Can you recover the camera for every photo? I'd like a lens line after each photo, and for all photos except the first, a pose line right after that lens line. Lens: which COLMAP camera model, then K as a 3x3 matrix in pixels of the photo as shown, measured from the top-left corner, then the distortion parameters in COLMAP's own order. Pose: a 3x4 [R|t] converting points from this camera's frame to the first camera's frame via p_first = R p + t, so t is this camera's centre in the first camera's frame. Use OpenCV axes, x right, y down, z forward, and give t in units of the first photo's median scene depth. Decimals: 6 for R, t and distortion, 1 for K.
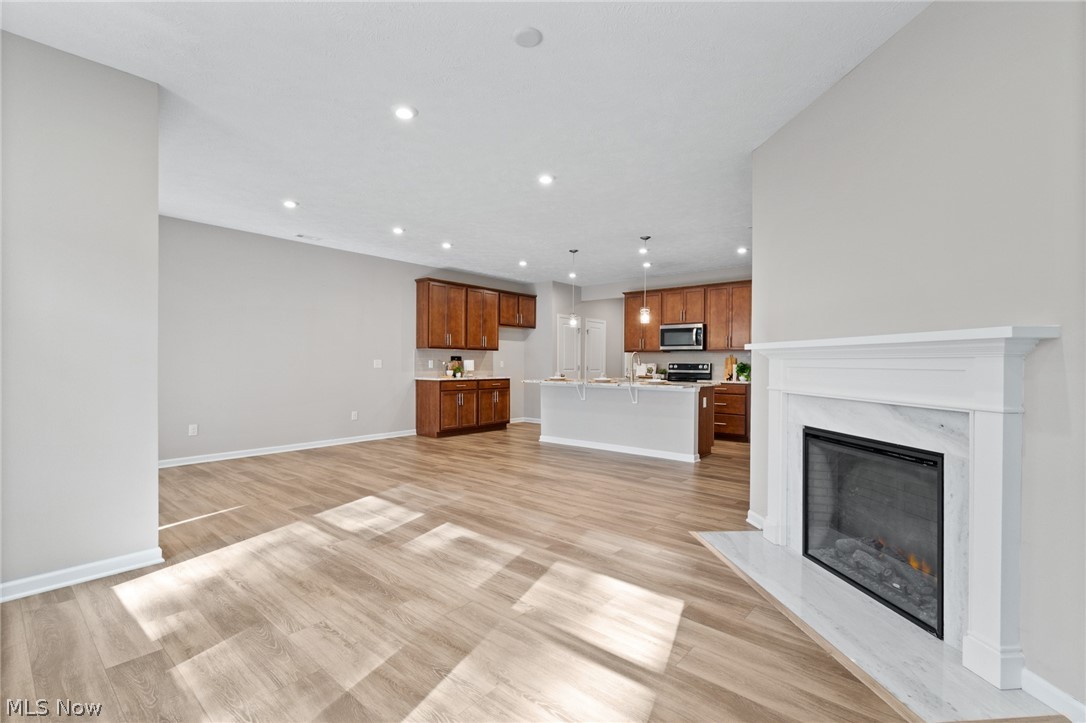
lens RADIAL K [[487.3, 0, 543.0], [0, 487.3, 361.5], [0, 0, 1]] dist [0.001657, 0.000158]
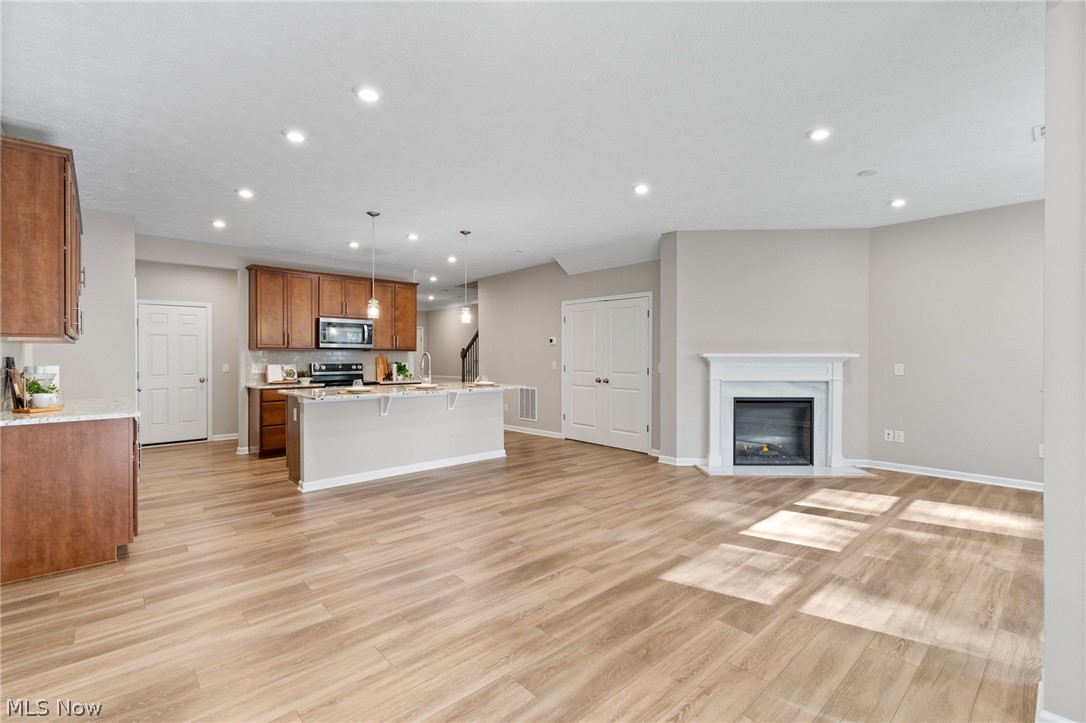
lens RADIAL K [[484.4, 0, 539.3], [0, 484.4, 359.9], [0, 0, 1]] dist [0.001933, 0.000218]
pose [[0.125466, -0.012121, 0.992024, -0.538638], [-0.001670, 0.999921, 0.012429, -0.014719], [-0.992096, -0.003216, 0.125436, 0.567290]]
